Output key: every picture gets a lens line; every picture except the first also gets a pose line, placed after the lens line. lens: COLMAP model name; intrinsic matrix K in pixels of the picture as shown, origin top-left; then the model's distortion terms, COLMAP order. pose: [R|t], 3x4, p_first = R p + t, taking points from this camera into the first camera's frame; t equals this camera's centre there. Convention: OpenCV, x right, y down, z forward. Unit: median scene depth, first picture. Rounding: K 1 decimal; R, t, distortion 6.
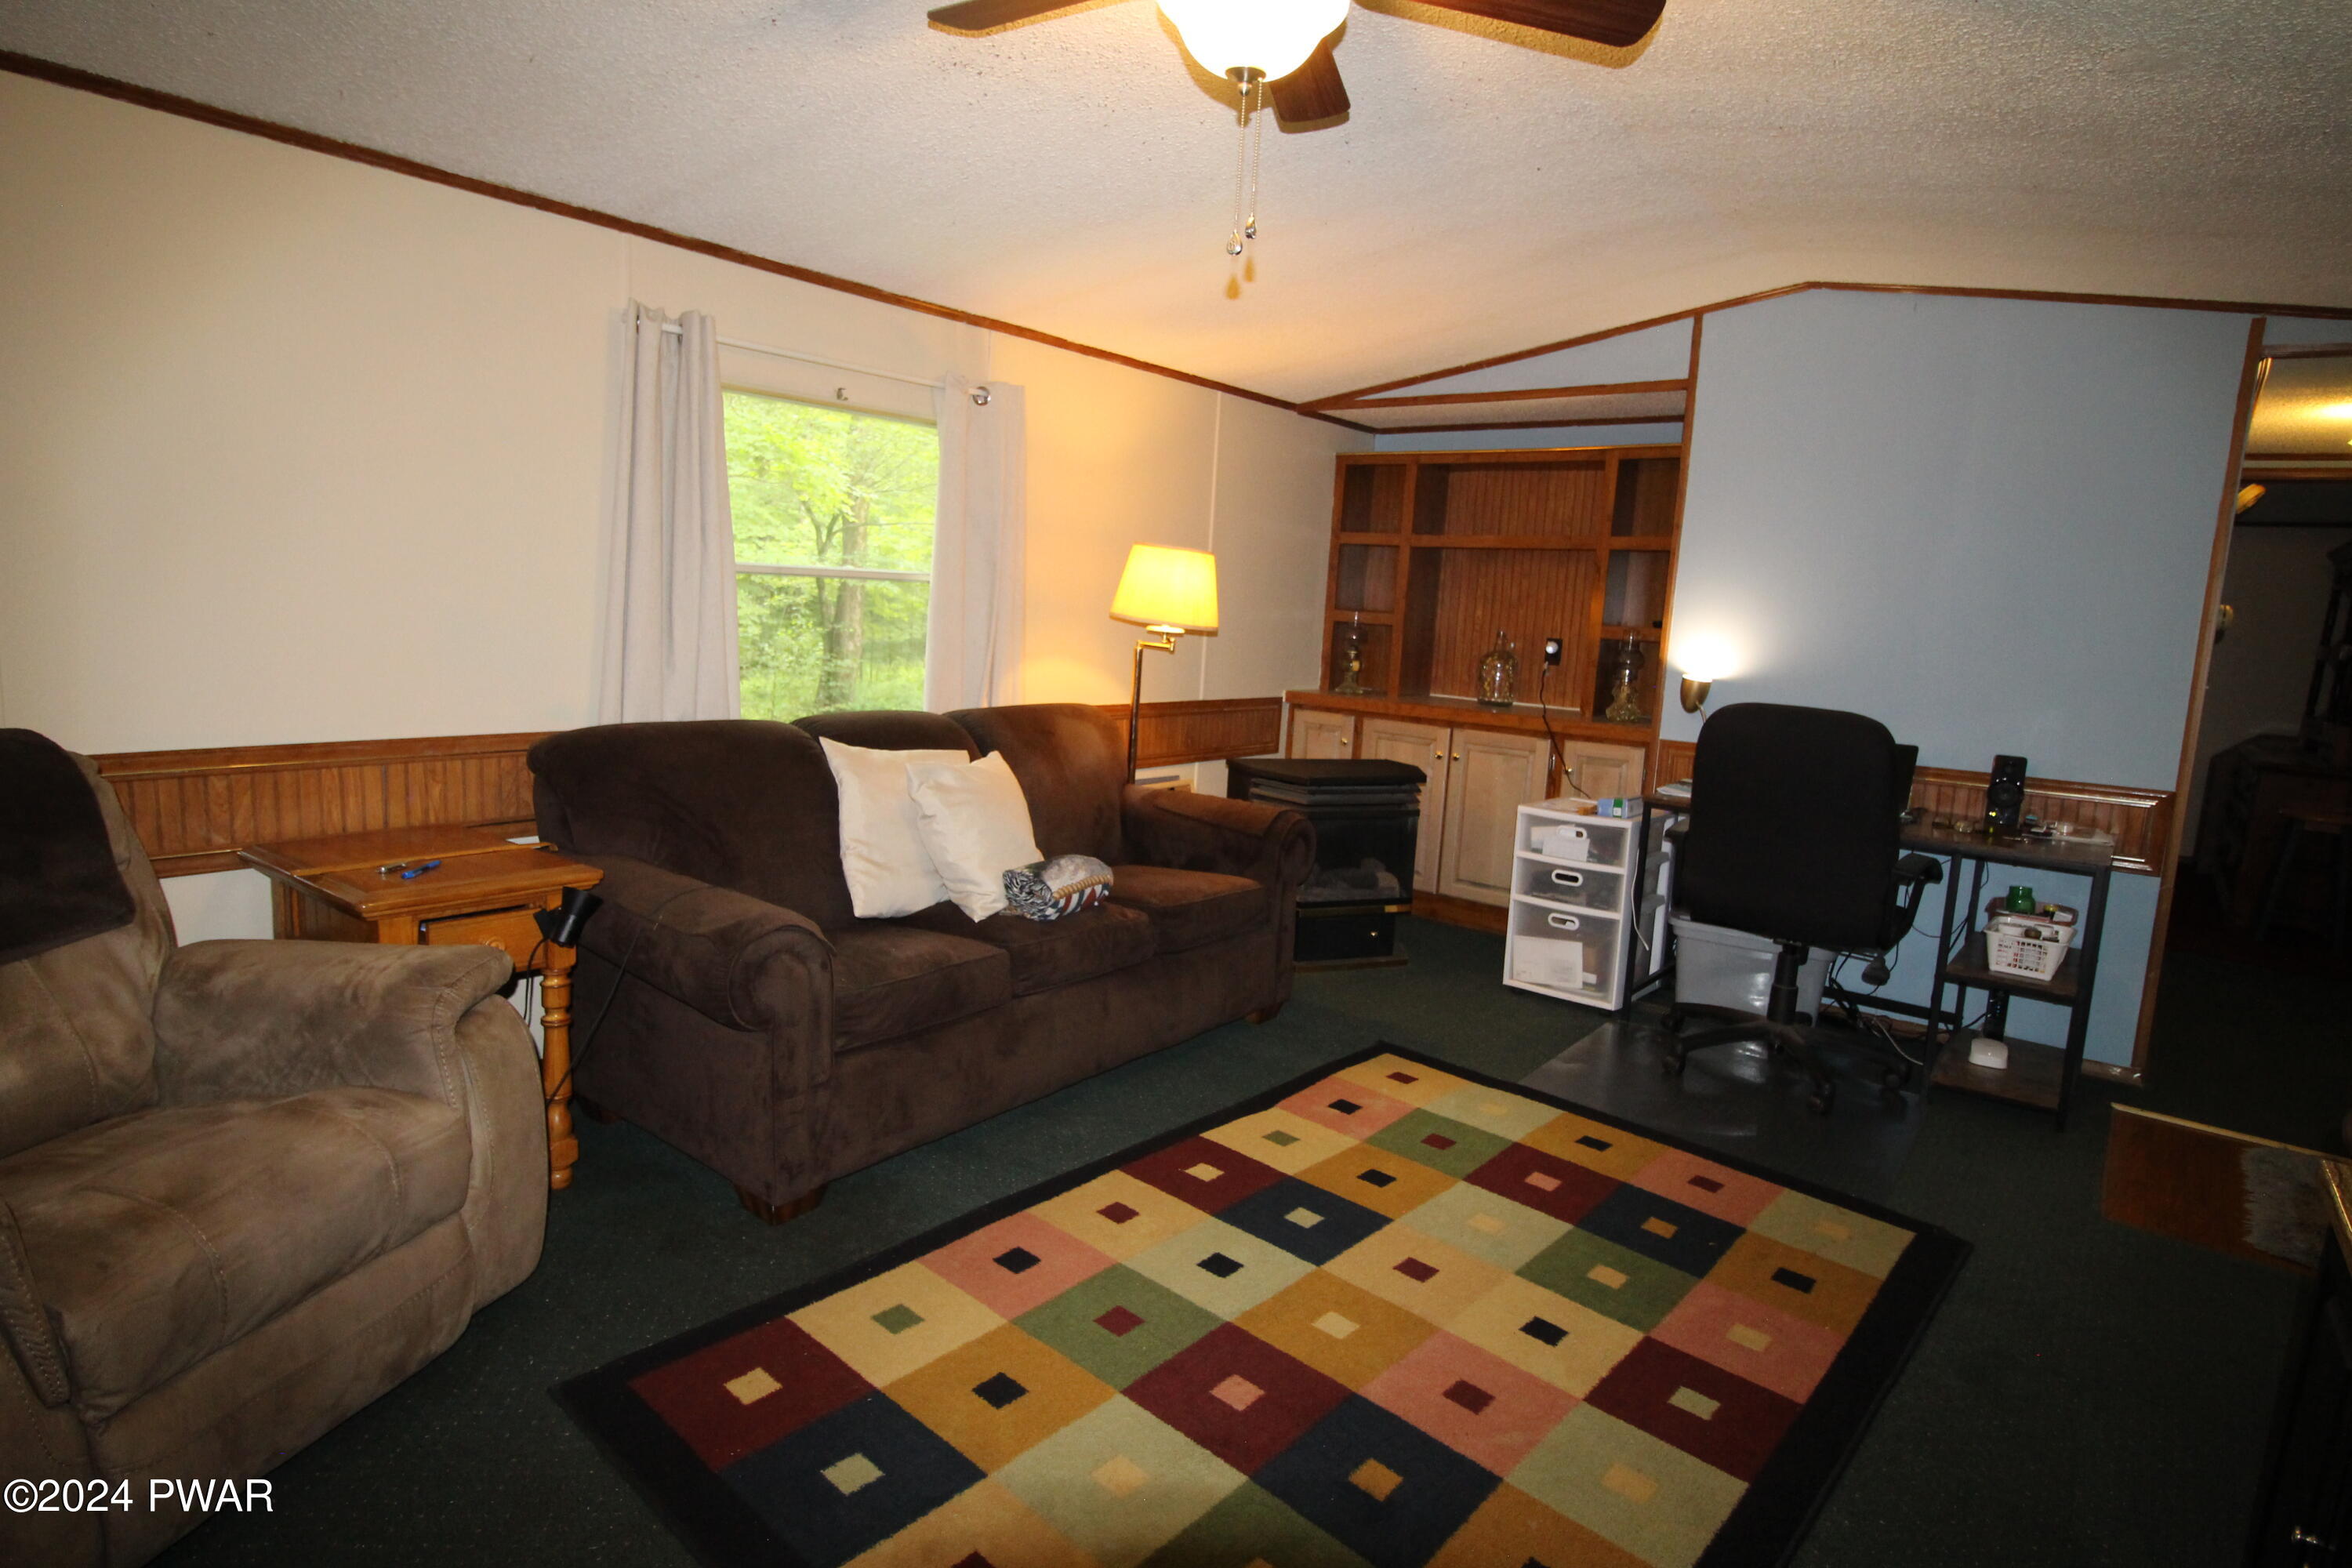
lens RADIAL K [[1277.1, 0, 1176.0], [0, 1277.1, 784.0], [0, 0, 1]] dist [0.008910, -0.013464]
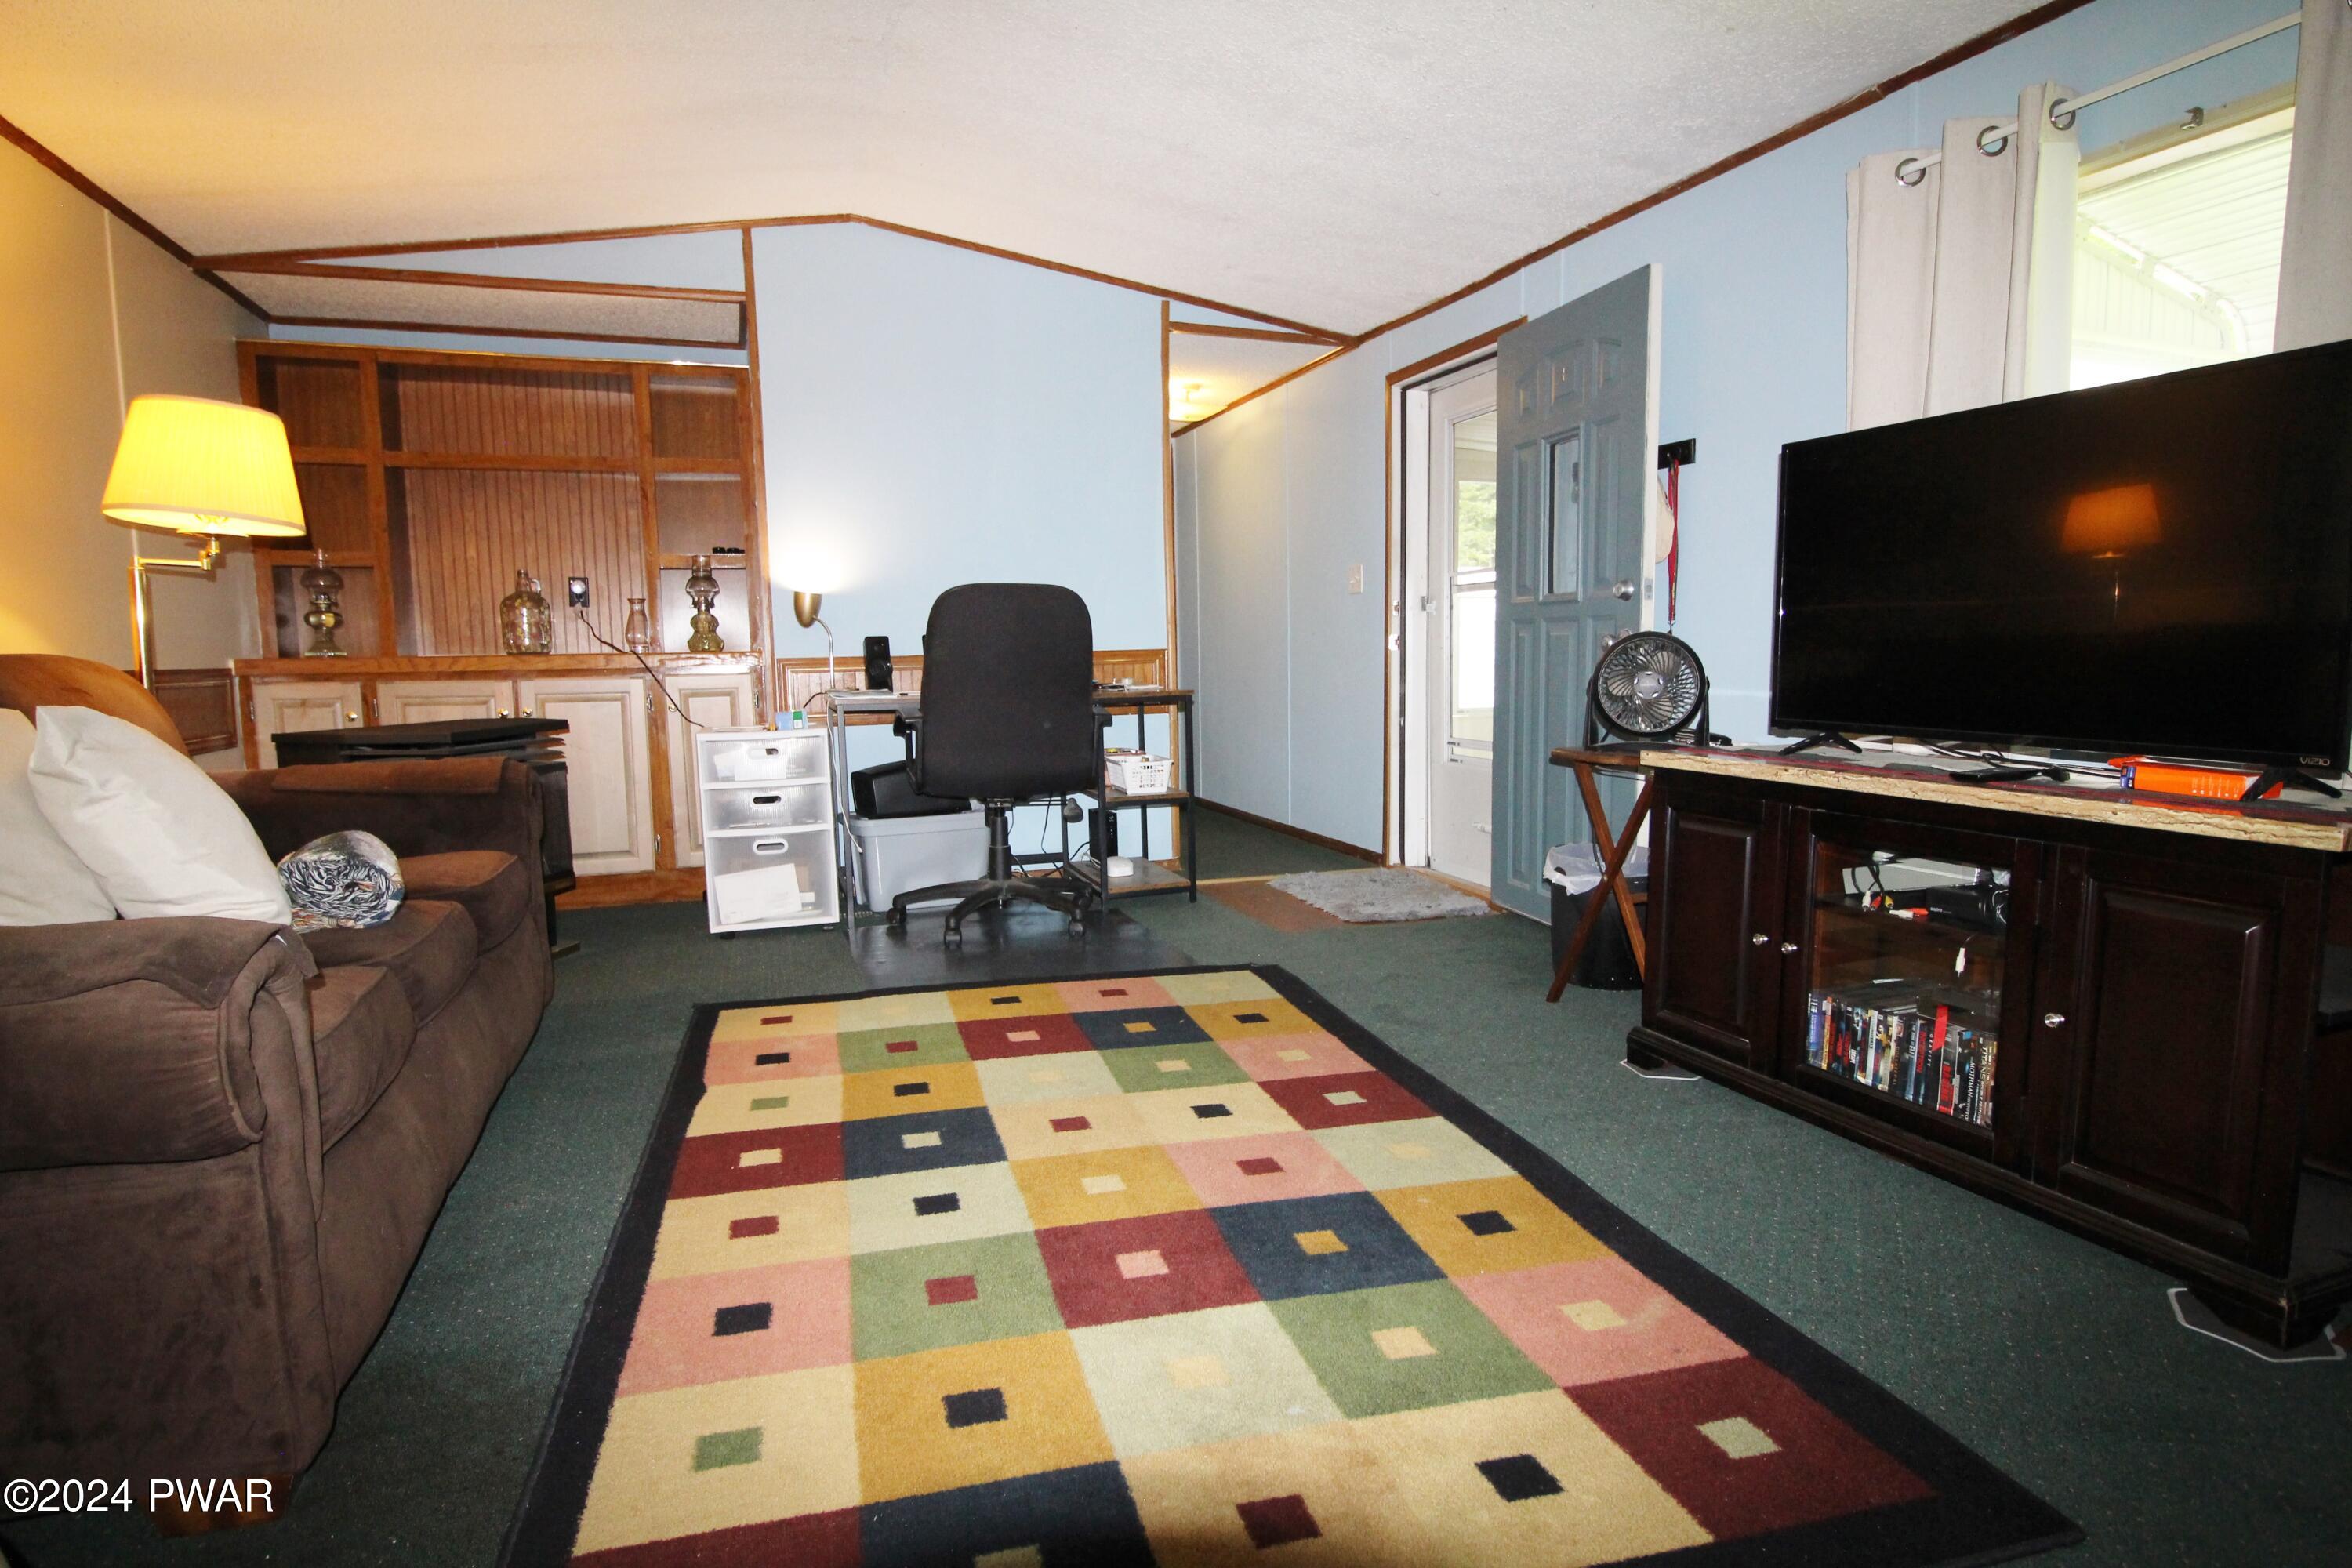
lens RADIAL K [[1262.5, 0, 1176.0], [0, 1262.5, 784.0], [0, 0, 1]] dist [0.010806, 0.000906]
pose [[0.542386, -0.157306, 0.825271, -0.458934], [0.168736, 0.982695, 0.076416, 0.062310], [-0.823010, 0.097806, 0.559543, 0.339218]]
